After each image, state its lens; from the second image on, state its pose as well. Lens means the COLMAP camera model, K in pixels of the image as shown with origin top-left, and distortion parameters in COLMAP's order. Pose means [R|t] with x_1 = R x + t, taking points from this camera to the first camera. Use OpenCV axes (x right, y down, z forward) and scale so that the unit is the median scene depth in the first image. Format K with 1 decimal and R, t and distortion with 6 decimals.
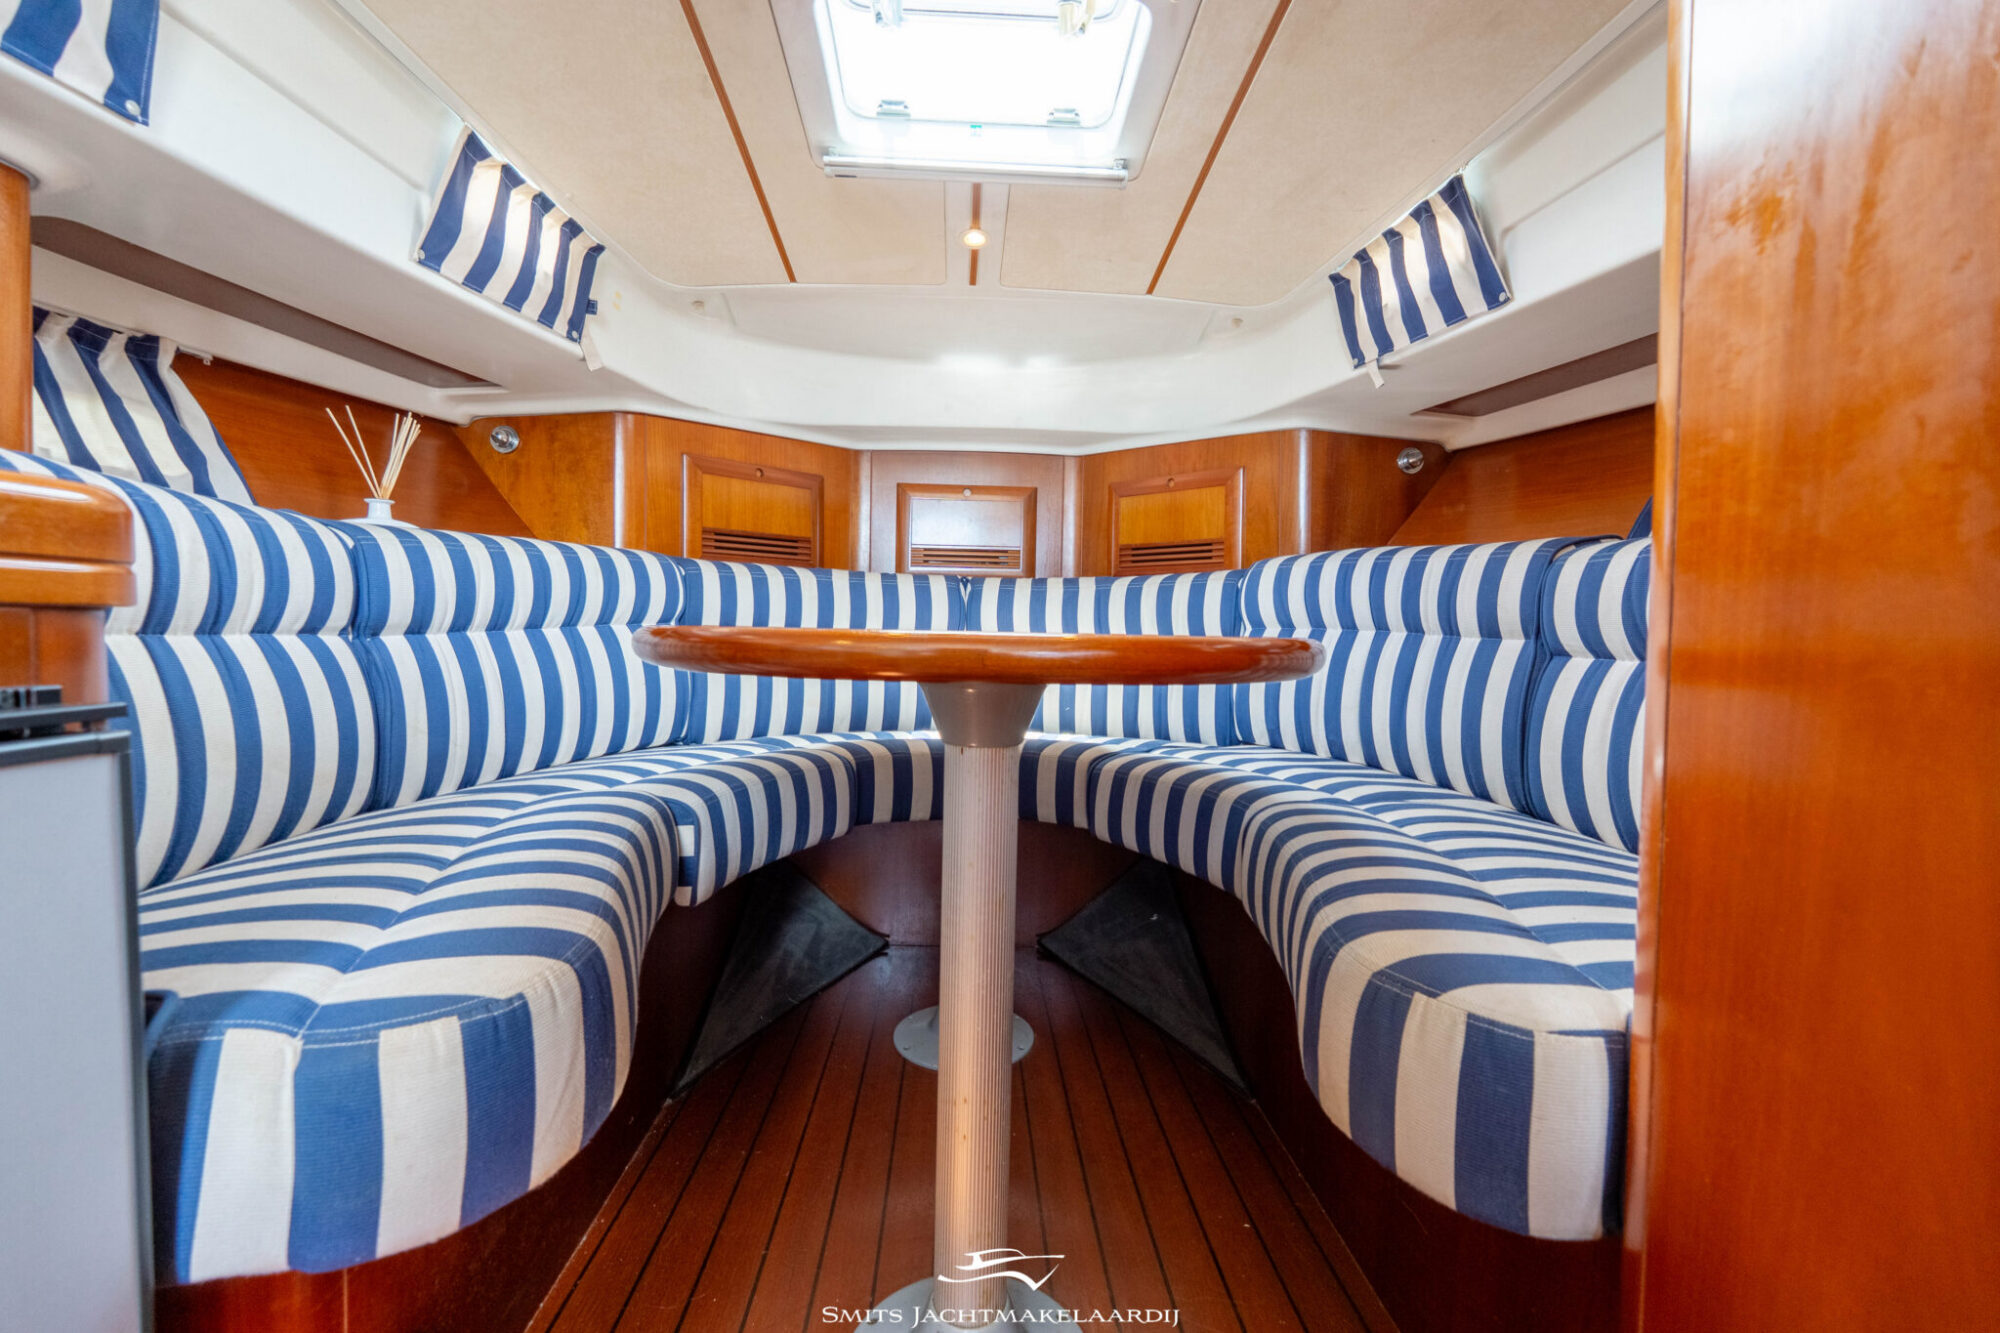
lens RADIAL K [[838.9, 0, 995.6], [0, 838.9, 661.0], [0, 0, 1]] dist [-0.004440, -0.000890]
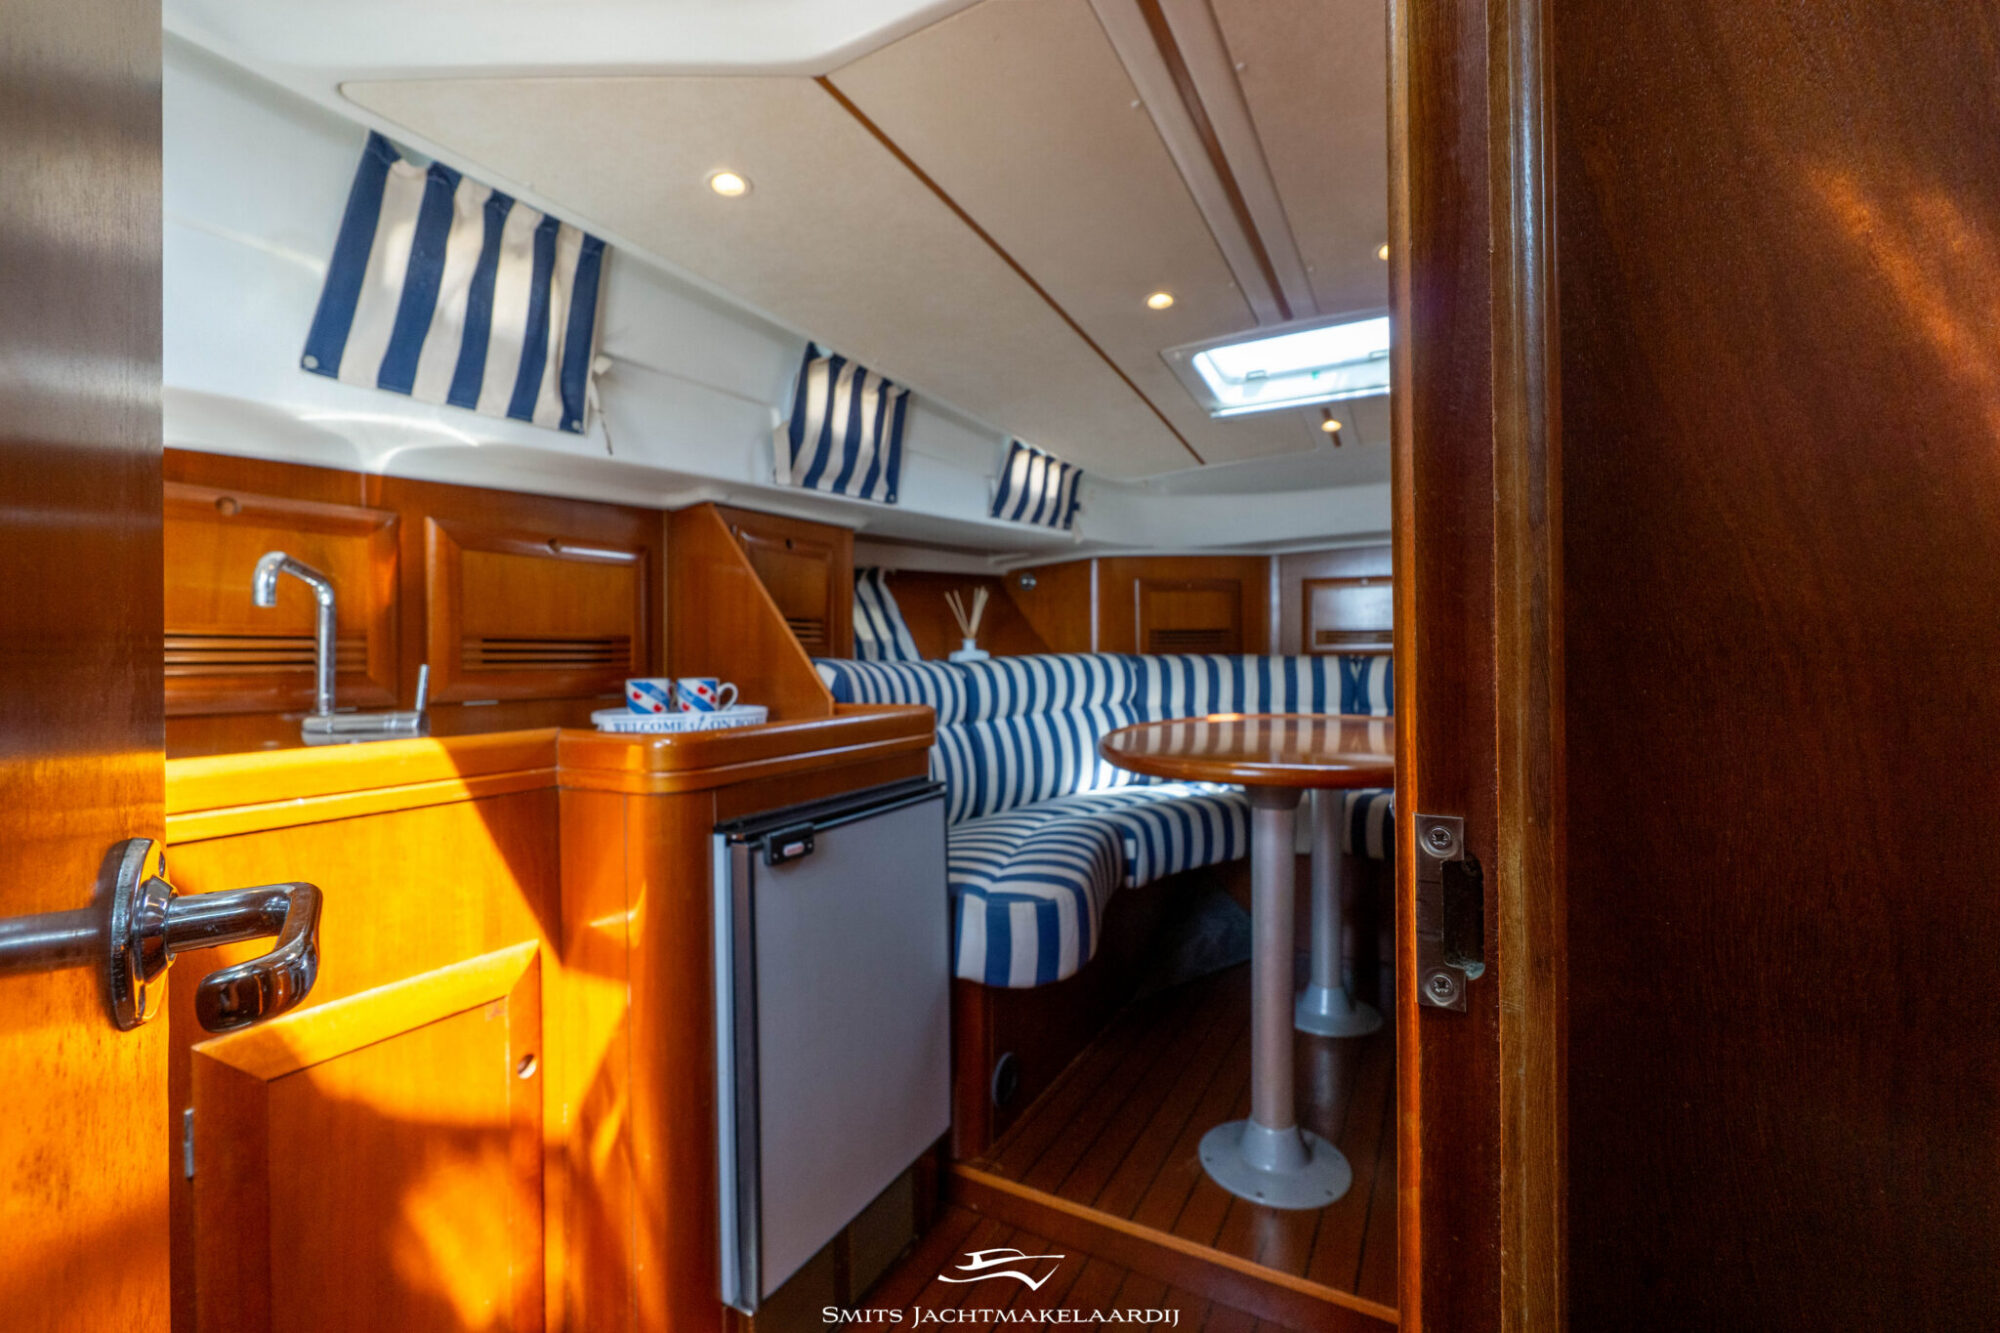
lens RADIAL K [[838.9, 0, 999.5], [0, 838.9, 658.3], [0, 0, 1]] dist [-0.004440, -0.000890]
pose [[0.856349, -0.022834, -0.515892, 0.236307], [0.004087, 0.999290, -0.037446, -0.089451], [0.516381, 0.029958, 0.855835, -0.493187]]
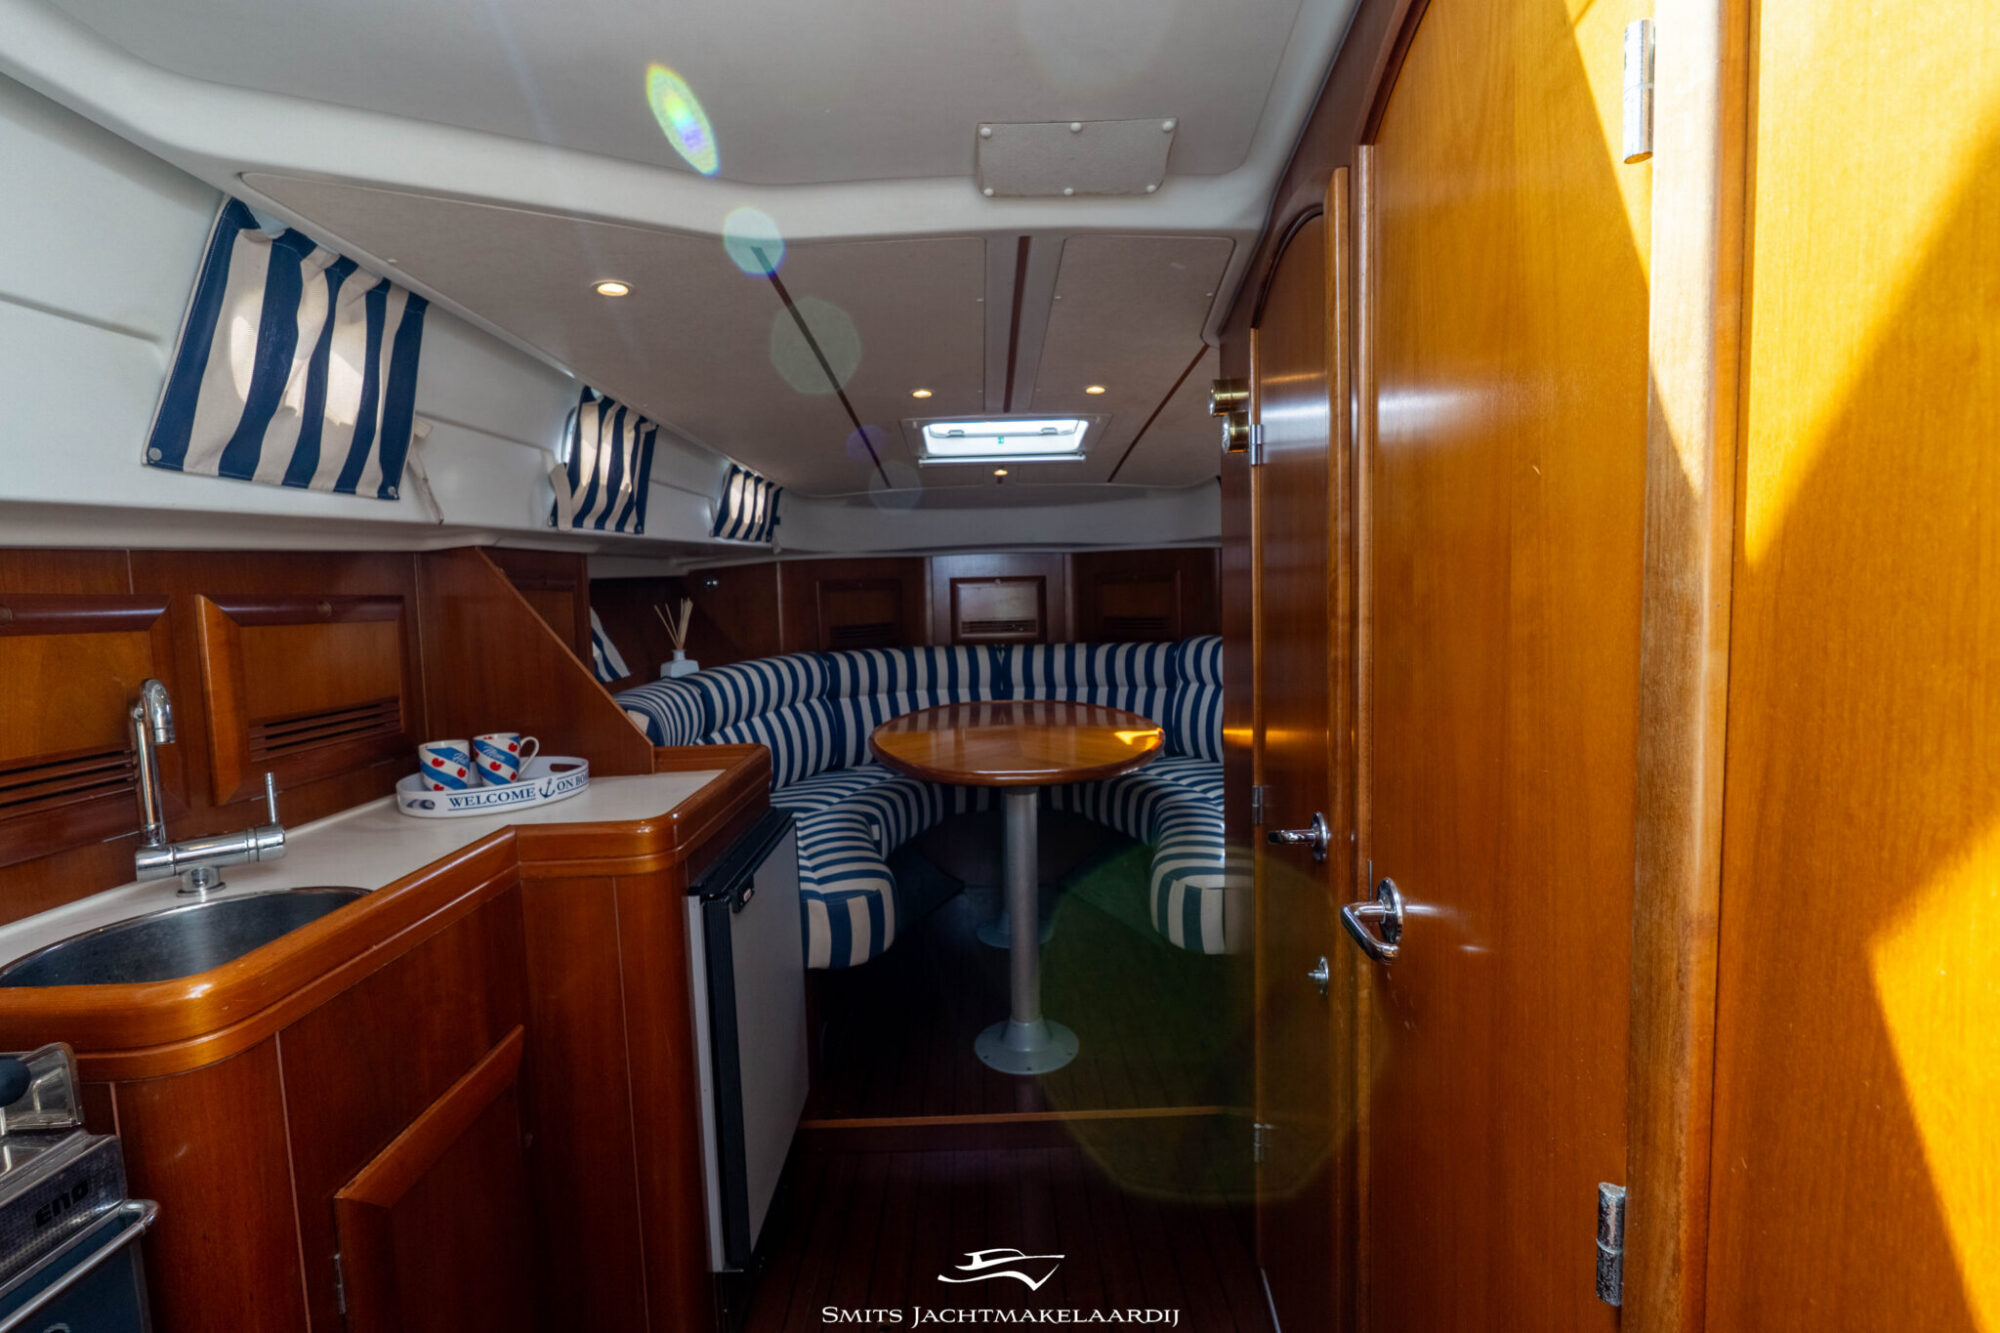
lens RADIAL K [[838.9, 0, 996.7], [0, 838.9, 661.4], [0, 0, 1]] dist [-0.004440, -0.000890]
pose [[0.998710, -0.042779, -0.027354, -0.003174], [0.043933, 0.998105, 0.043086, -0.221811], [0.025459, -0.044232, 0.998697, -0.815708]]
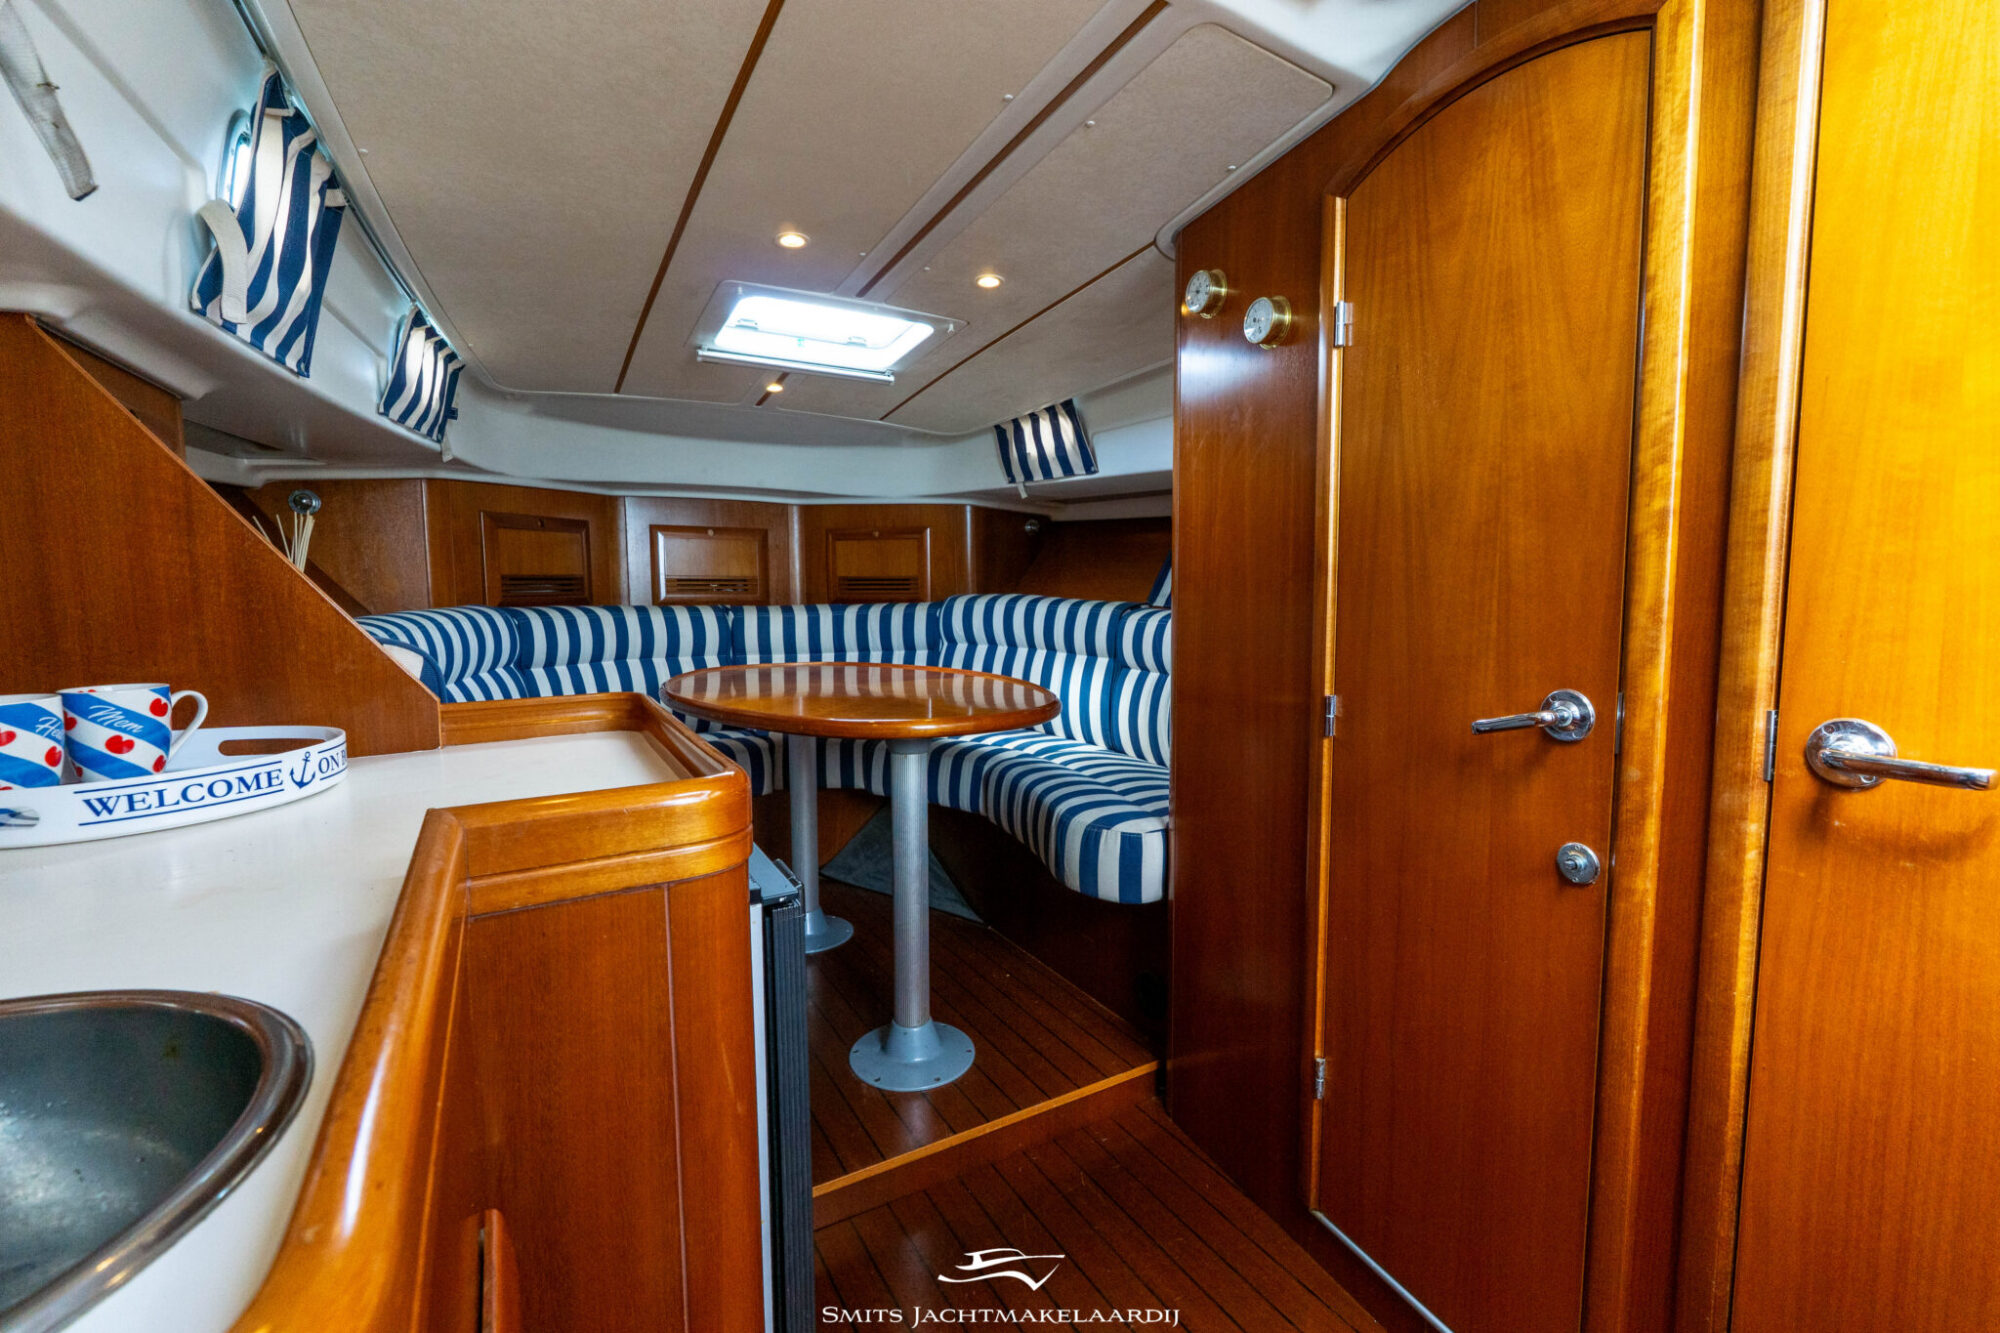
lens RADIAL K [[838.9, 0, 994.8], [0, 838.9, 659.0], [0, 0, 1]] dist [-0.004440, -0.000890]
pose [[0.885164, -0.059205, 0.461498, -0.428540], [0.034160, 0.997464, 0.062445, -0.139030], [-0.464024, -0.039509, 0.884941, -0.505912]]
